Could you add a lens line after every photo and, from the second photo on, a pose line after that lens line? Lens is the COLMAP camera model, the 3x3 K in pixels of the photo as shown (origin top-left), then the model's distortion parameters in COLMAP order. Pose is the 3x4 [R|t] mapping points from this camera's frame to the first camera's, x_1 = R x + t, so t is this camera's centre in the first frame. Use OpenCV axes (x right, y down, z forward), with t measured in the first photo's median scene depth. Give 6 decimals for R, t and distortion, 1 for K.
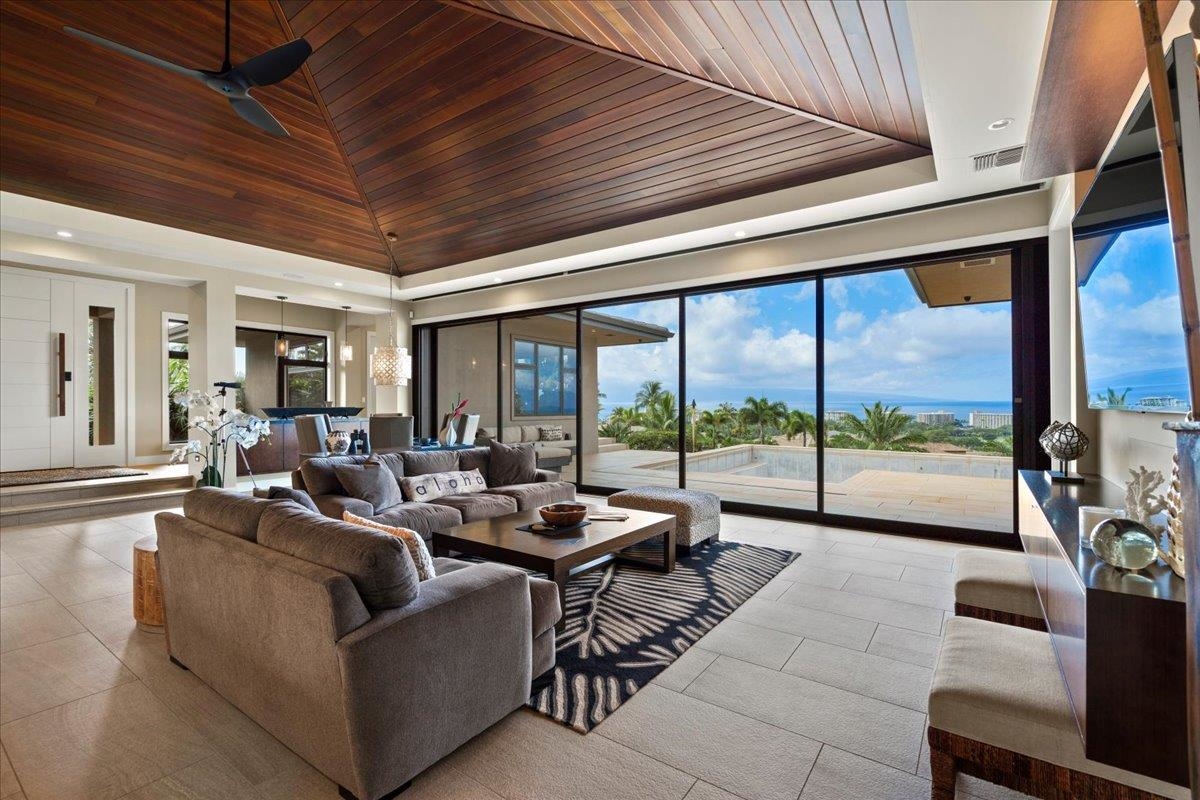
lens RADIAL K [[539.9, 0, 593.6], [0, 539.9, 400.1], [0, 0, 1]] dist [-0.002310, -0.000089]
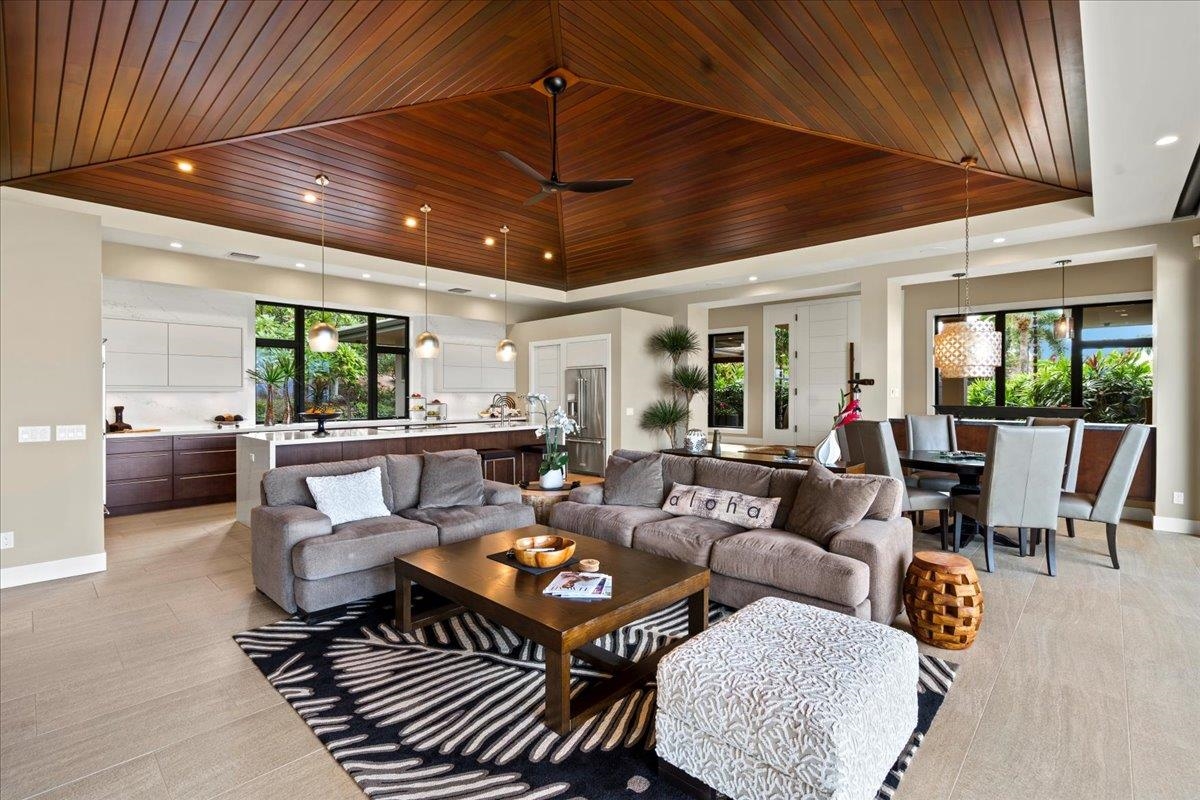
lens RADIAL K [[539.9, 0, 593.6], [0, 539.9, 400.1], [0, 0, 1]] dist [-0.002310, -0.000089]
pose [[-0.135394, 0.005552, -0.990776, 0.810603], [0.002816, 0.999982, 0.005218, -0.005031], [0.990788, -0.002084, -0.135407, 1.374037]]
